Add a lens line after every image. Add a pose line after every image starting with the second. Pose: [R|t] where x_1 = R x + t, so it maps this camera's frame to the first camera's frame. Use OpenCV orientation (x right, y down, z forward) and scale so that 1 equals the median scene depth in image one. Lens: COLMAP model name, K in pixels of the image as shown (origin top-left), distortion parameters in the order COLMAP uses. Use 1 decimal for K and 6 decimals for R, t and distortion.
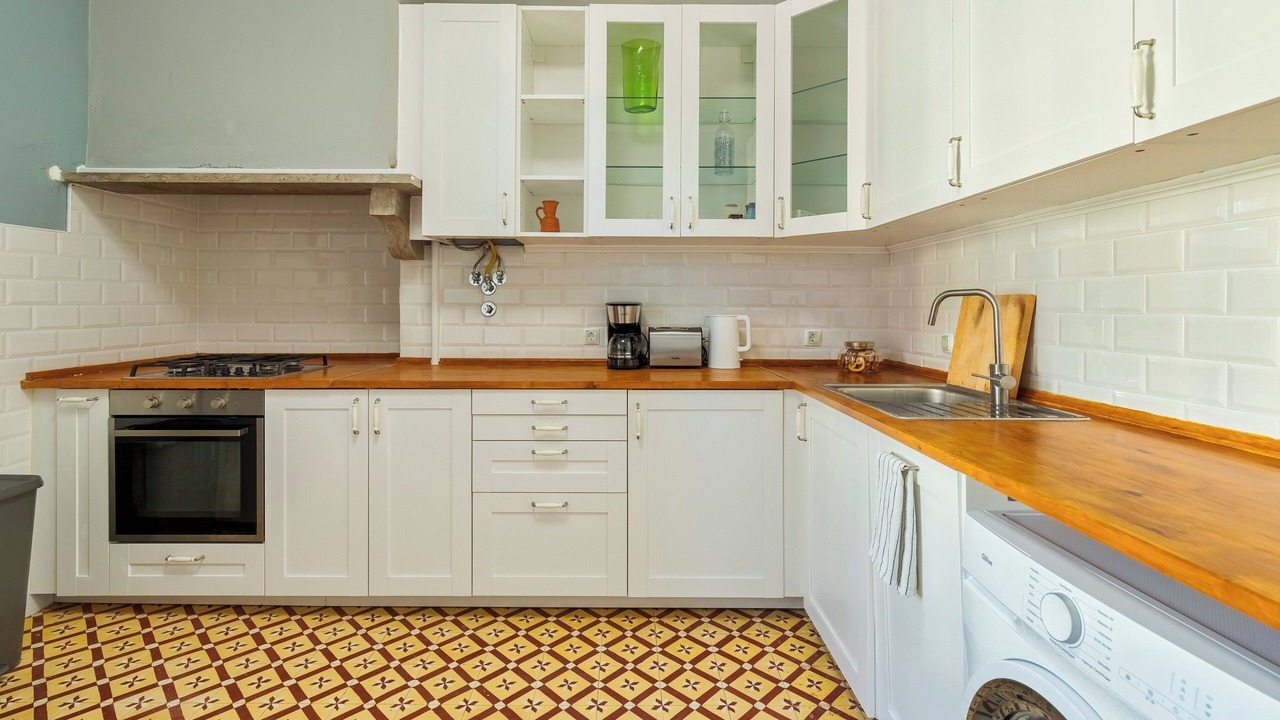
lens RADIAL K [[593.0, 0, 639.0], [0, 593.0, 309.5], [0, 0, 1]] dist [-0.002905, -0.000619]
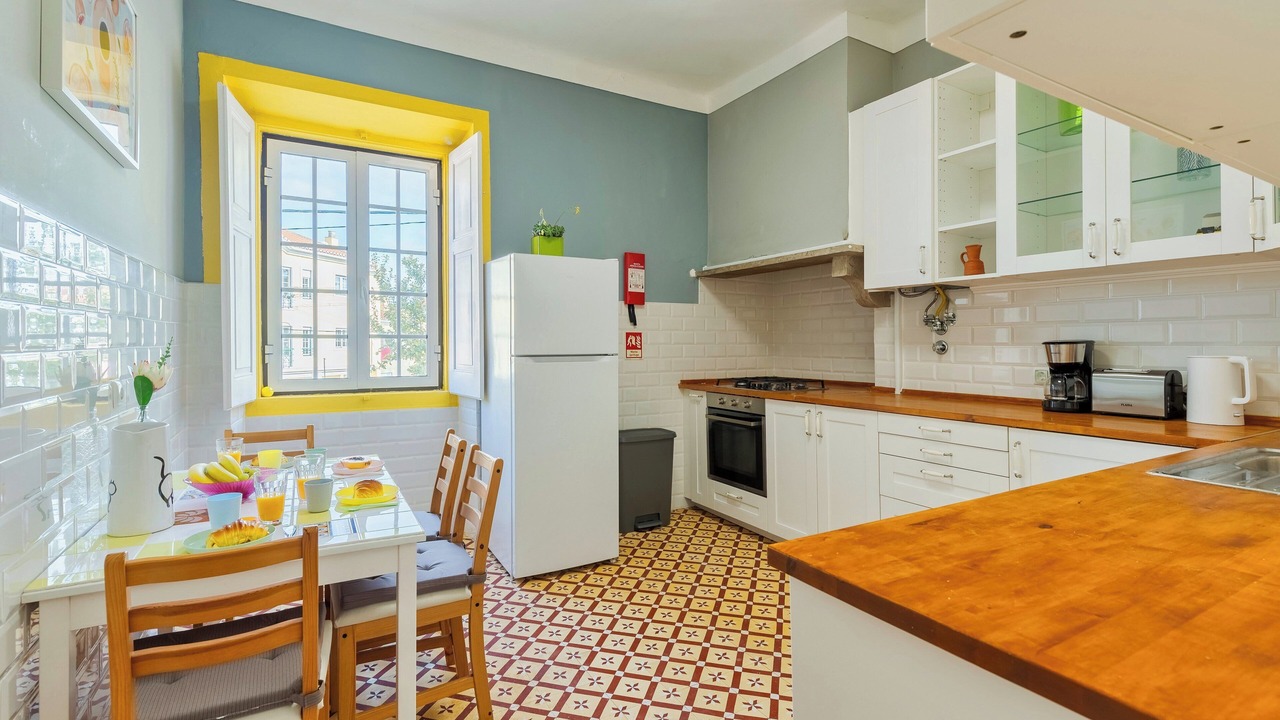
lens RADIAL K [[580.6, 0, 640.0], [0, 580.6, 360.0], [0, 0, 1]] dist [-0.055393, 0.000040]
pose [[0.476438, 0.019742, -0.878986, 0.471561], [-0.004771, 0.999791, 0.019870, 0.004545], [0.879195, -0.005273, 0.476433, -0.010076]]
